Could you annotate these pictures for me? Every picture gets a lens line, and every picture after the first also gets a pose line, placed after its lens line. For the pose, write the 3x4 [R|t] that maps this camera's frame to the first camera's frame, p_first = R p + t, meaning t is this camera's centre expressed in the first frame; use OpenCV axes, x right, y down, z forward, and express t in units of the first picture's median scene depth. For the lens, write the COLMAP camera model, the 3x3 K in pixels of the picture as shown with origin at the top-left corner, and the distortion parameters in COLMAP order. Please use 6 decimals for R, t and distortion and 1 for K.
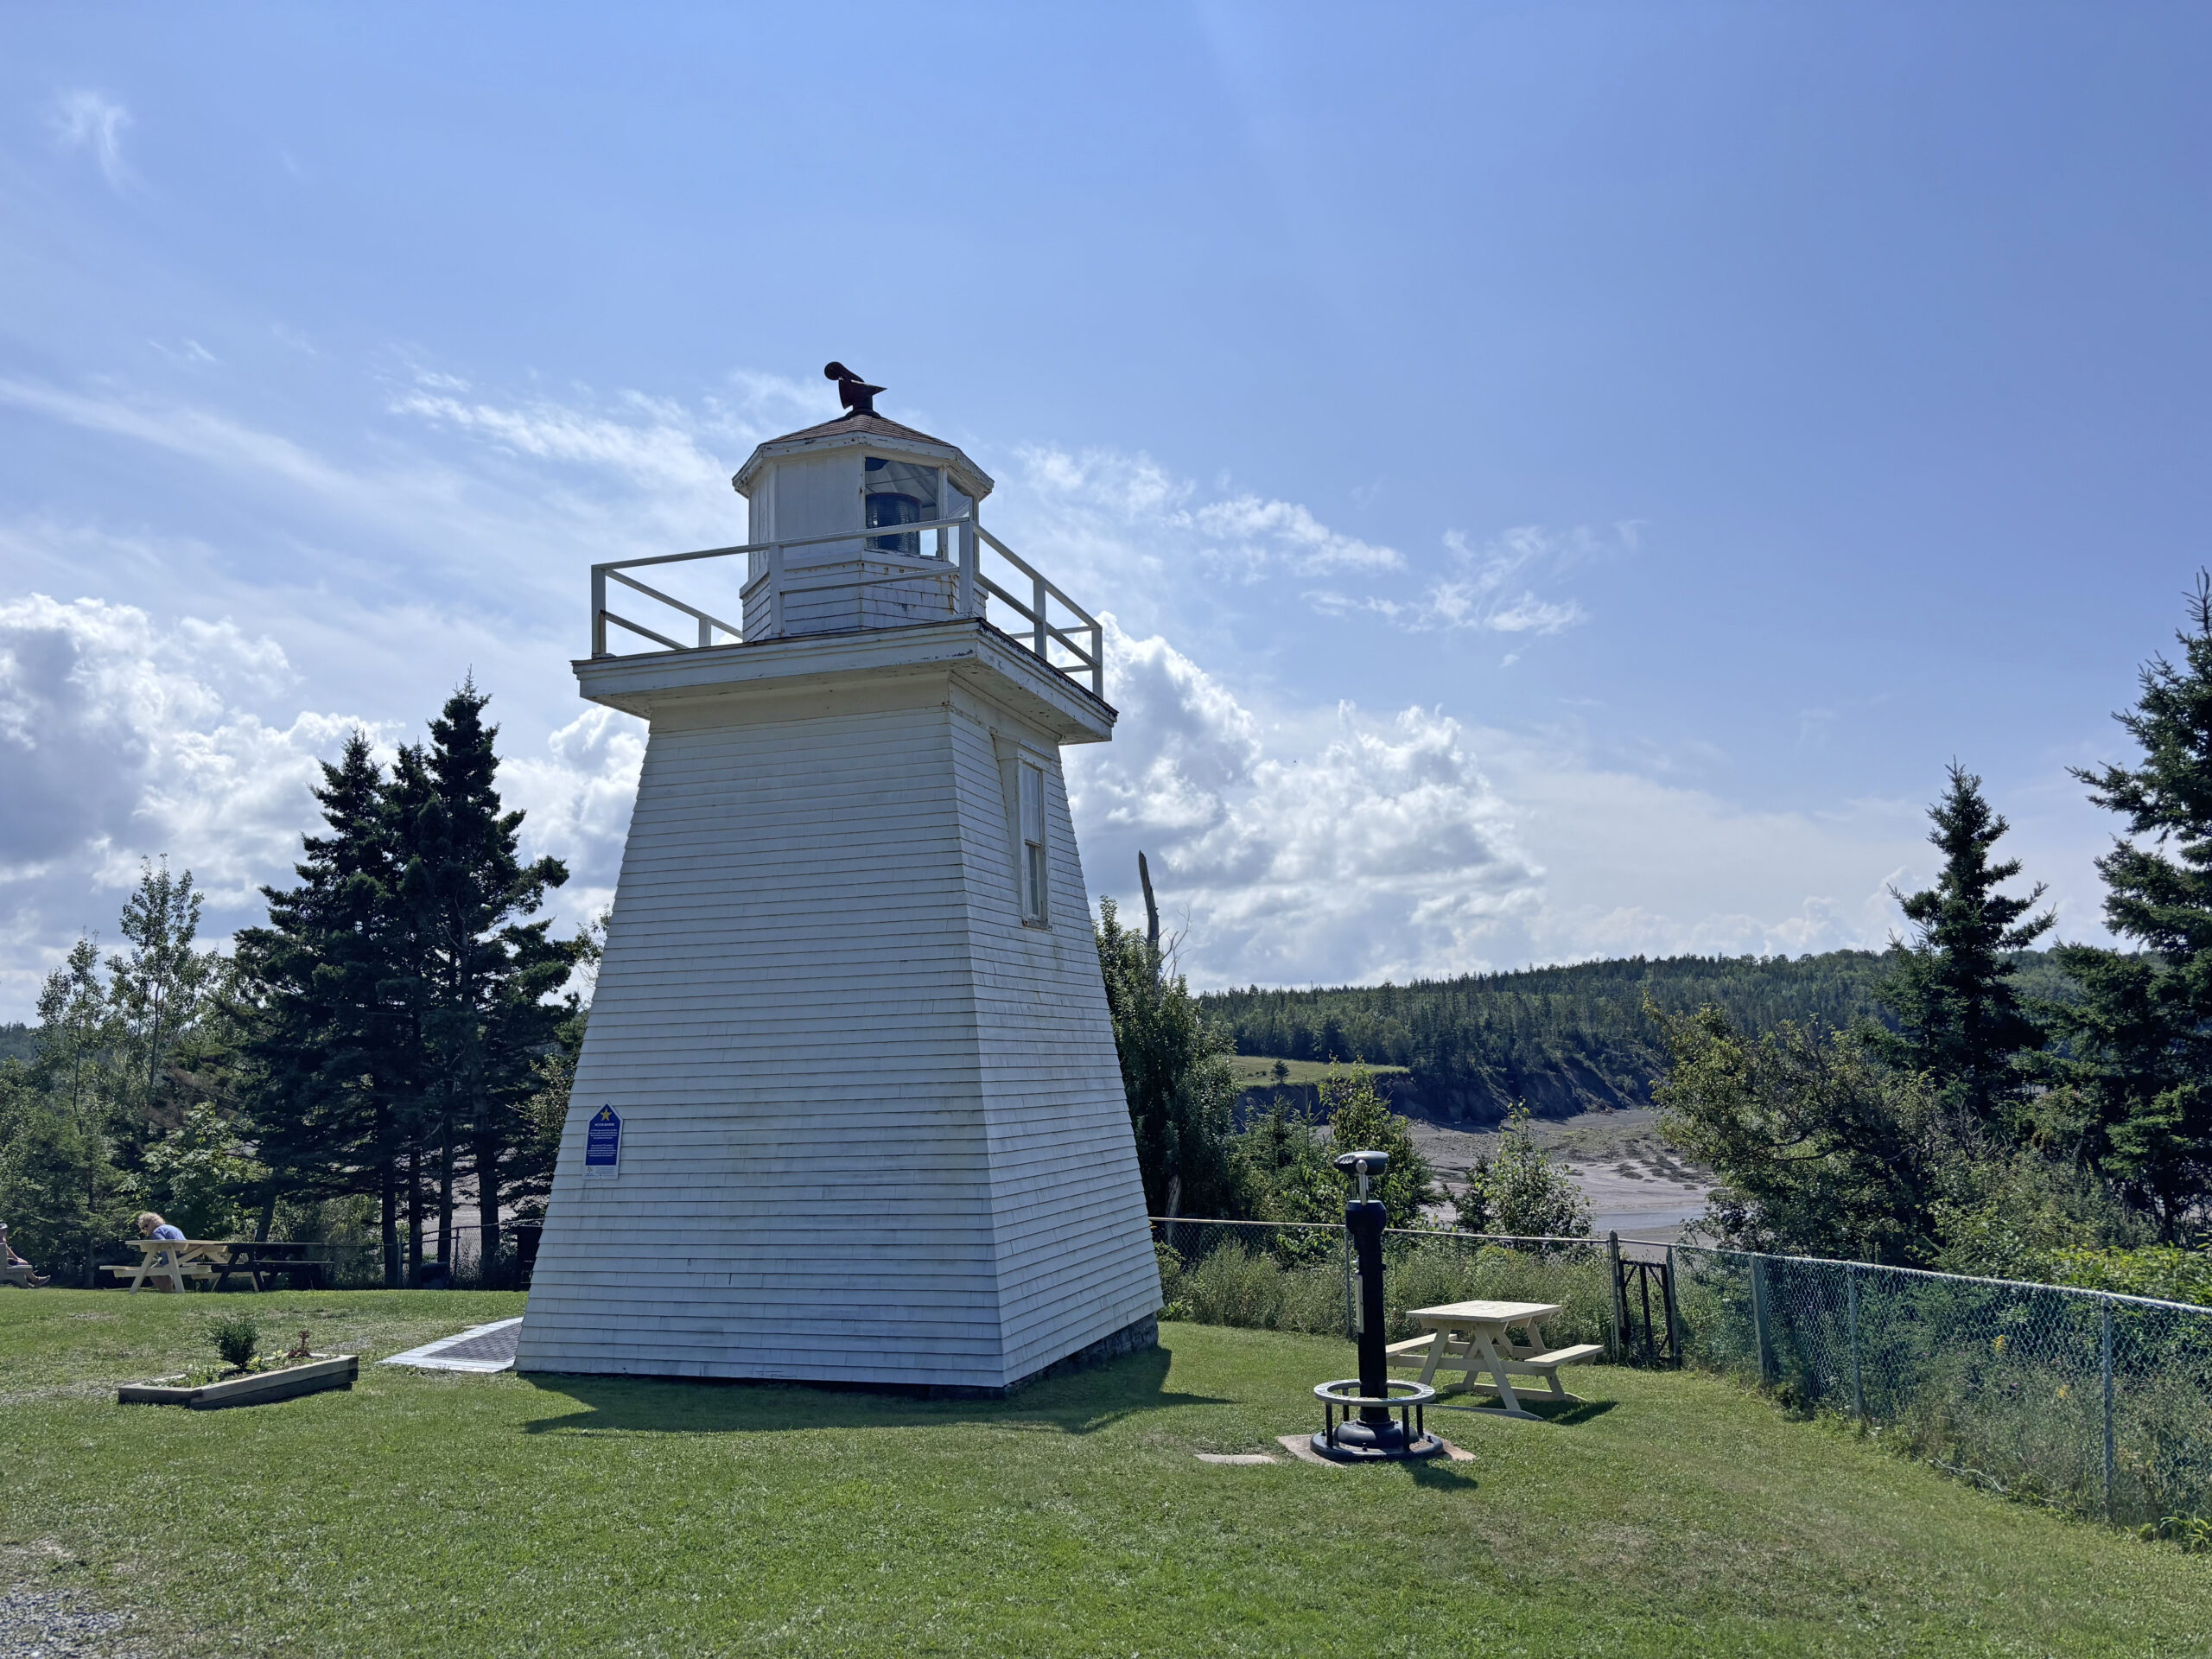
lens RADIAL K [[1672.7, 0, 1090.5], [0, 1672.7, 835.7], [0, 0, 1]] dist [0.004875, 0.011344]
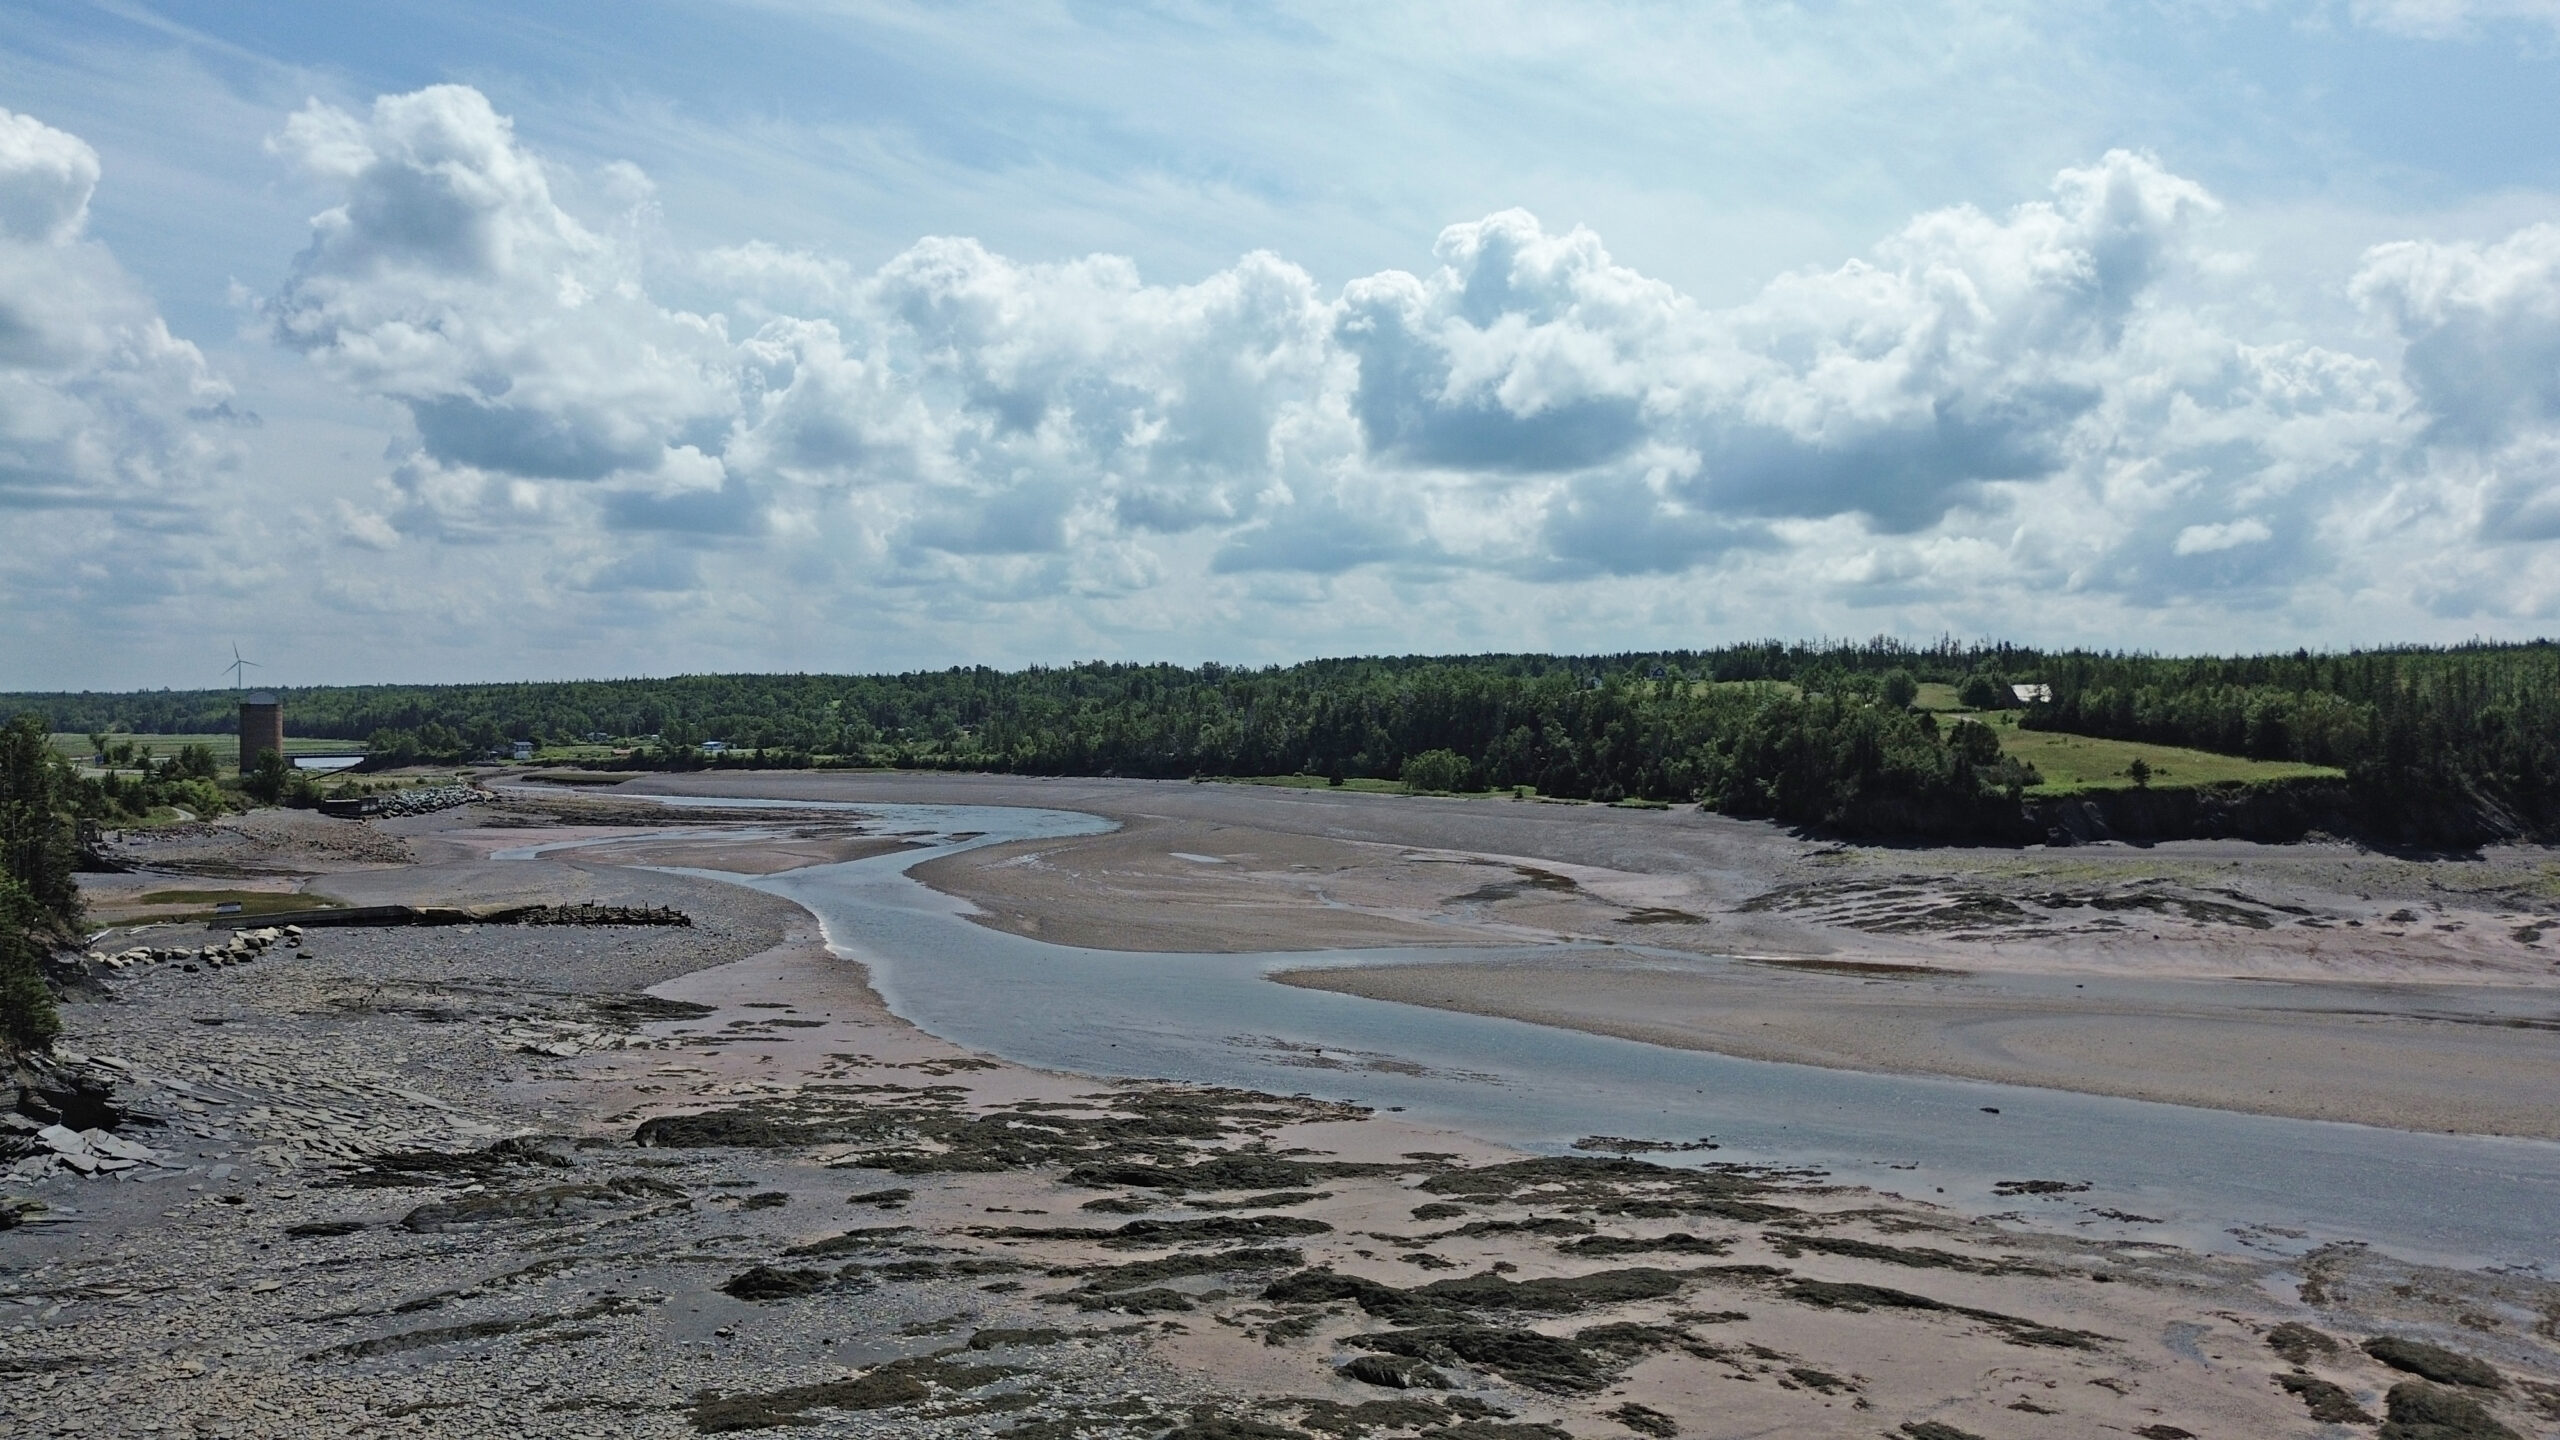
lens RADIAL K [[1806.5, 0, 1298.7], [0, 1806.5, 692.9], [0, 0, 1]] dist [0.049979, -0.037407]
pose [[0.859677, 0.020562, -0.510425, 0.197690], [0.048700, 0.991340, 0.121957, -0.026002], [0.508512, -0.129702, 0.851230, 0.021971]]
